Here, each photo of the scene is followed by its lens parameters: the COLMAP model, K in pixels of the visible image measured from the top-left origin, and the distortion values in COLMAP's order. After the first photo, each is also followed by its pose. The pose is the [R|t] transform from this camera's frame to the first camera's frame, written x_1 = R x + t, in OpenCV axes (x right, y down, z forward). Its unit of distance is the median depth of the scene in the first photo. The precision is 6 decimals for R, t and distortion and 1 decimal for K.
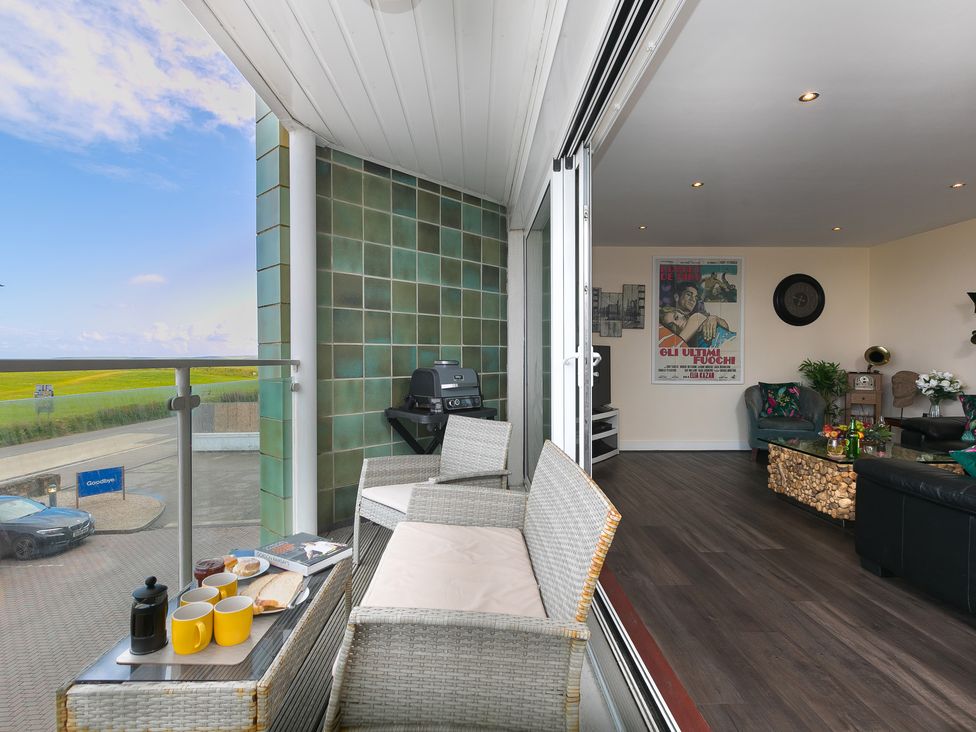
lens RADIAL K [[506.7, 0, 489.8], [0, 506.7, 364.1], [0, 0, 1]] dist [0.001050, 0.000841]
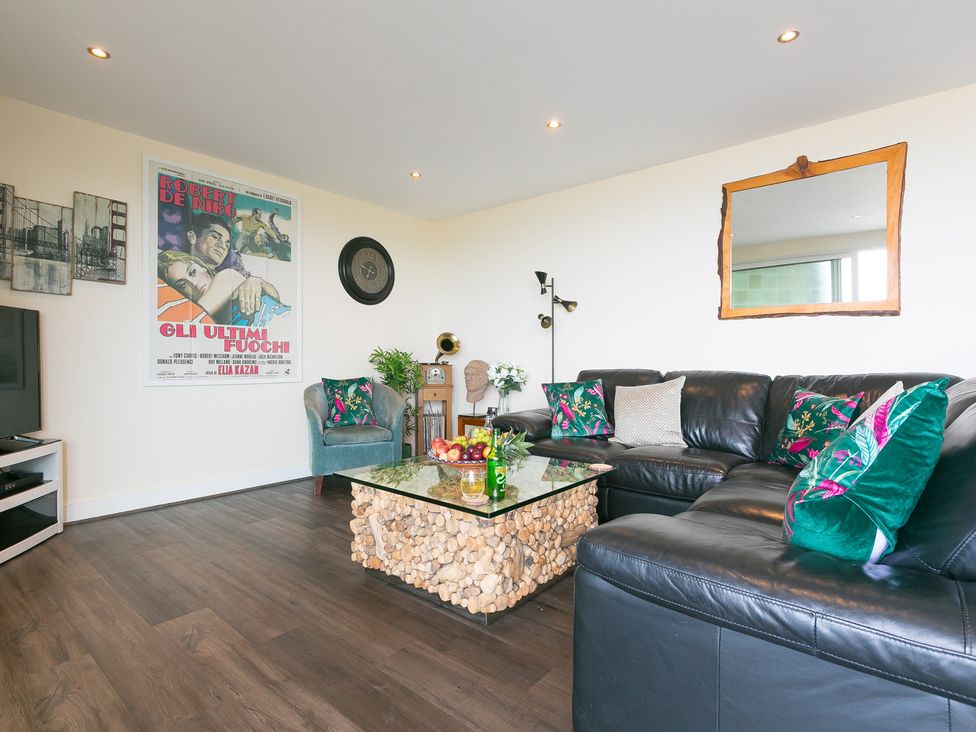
lens RADIAL K [[506.7, 0, 489.8], [0, 506.7, 364.1], [0, 0, 1]] dist [0.001050, 0.000841]
pose [[0.671435, -0.004880, 0.741048, 0.165735], [0.010888, 0.999935, -0.003281, 0.020820], [-0.740984, 0.010271, 0.671444, 0.355314]]
